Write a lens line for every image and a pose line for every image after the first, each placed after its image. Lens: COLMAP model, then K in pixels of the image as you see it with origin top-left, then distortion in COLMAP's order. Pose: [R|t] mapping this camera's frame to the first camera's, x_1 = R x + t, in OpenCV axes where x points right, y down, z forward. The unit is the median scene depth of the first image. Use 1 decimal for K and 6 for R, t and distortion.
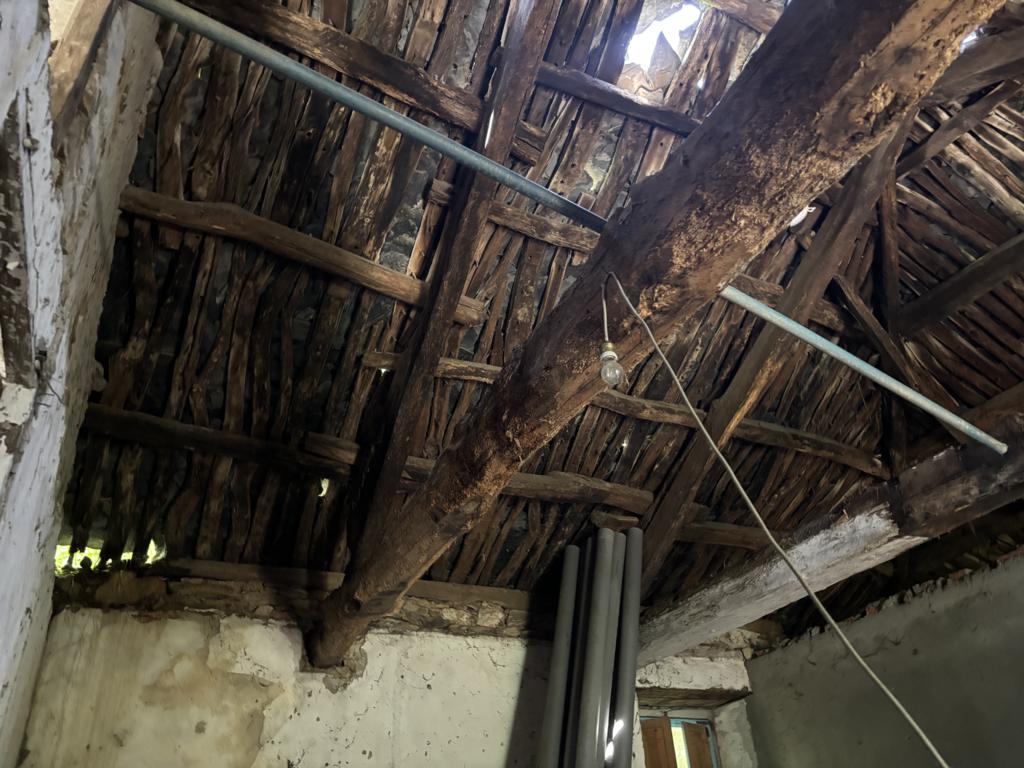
lens RADIAL K [[772.6, 0, 503.6], [0, 772.6, 383.9], [0, 0, 1]] dist [0.054715, -0.065432]
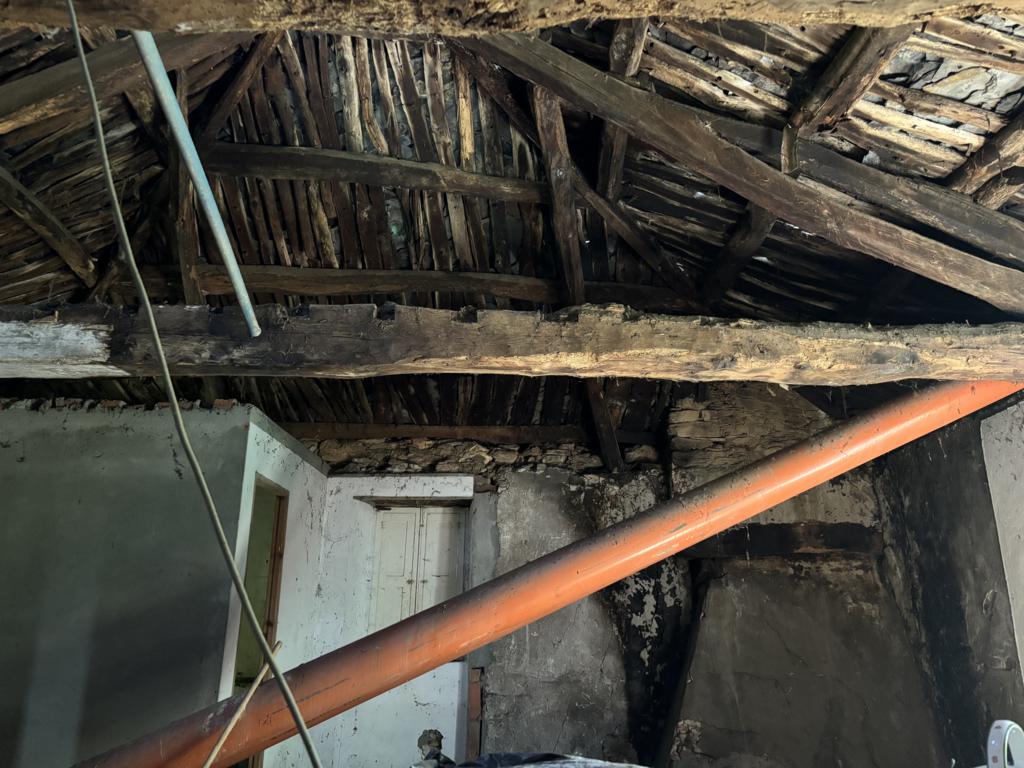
lens RADIAL K [[772.6, 0, 517.6], [0, 772.6, 387.8], [0, 0, 1]] dist [0.054715, -0.065432]
pose [[0.426557, 0.308145, 0.850350, -0.043422], [-0.518244, 0.853803, -0.049432, 0.013748], [-0.741264, -0.419603, 0.523890, 0.135790]]
